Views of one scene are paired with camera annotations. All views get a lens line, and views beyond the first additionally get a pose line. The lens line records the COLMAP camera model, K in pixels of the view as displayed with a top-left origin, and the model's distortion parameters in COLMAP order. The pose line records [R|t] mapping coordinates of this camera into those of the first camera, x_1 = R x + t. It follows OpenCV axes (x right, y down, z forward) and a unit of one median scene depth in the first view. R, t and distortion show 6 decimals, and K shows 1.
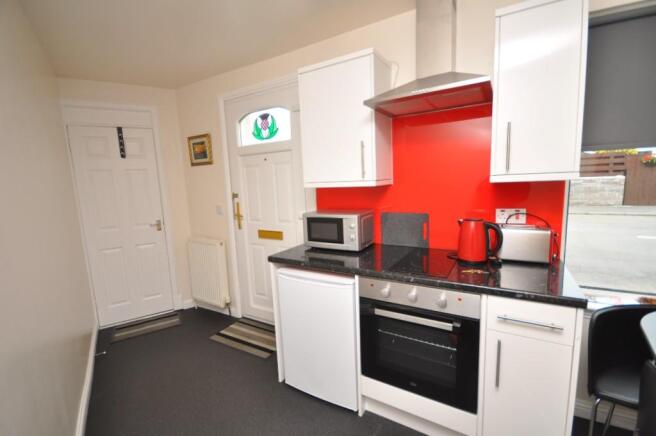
lens RADIAL K [[286.5, 0, 328.0], [0, 286.5, 218.0], [0, 0, 1]] dist [-0.000209, -0.000090]
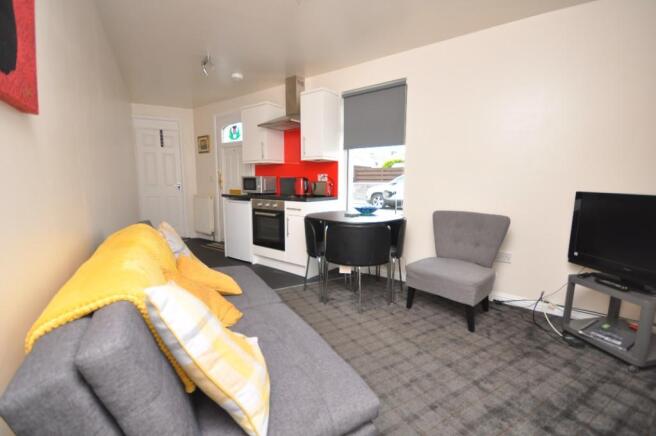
lens RADIAL K [[286.5, 0, 328.0], [0, 286.5, 218.0], [0, 0, 1]] dist [-0.000209, -0.000090]
pose [[0.993620, 0.059494, -0.095808, 0.738279], [-0.060029, 0.998193, -0.002708, 0.252085], [0.095474, 0.008442, 0.995396, -0.978560]]
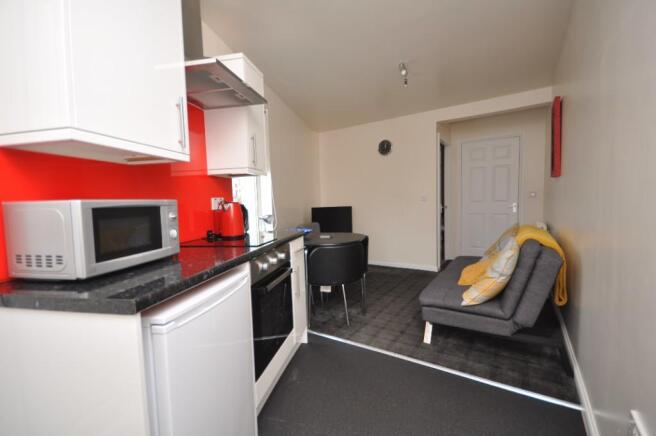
lens RADIAL K [[286.5, 0, 328.0], [0, 286.5, 218.0], [0, 0, 1]] dist [-0.000209, -0.000090]
pose [[-0.346208, -0.016232, 0.938017, -0.604351], [0.154514, 0.985210, 0.074077, 0.033908], [-0.925346, 0.170582, -0.338579, 0.819762]]
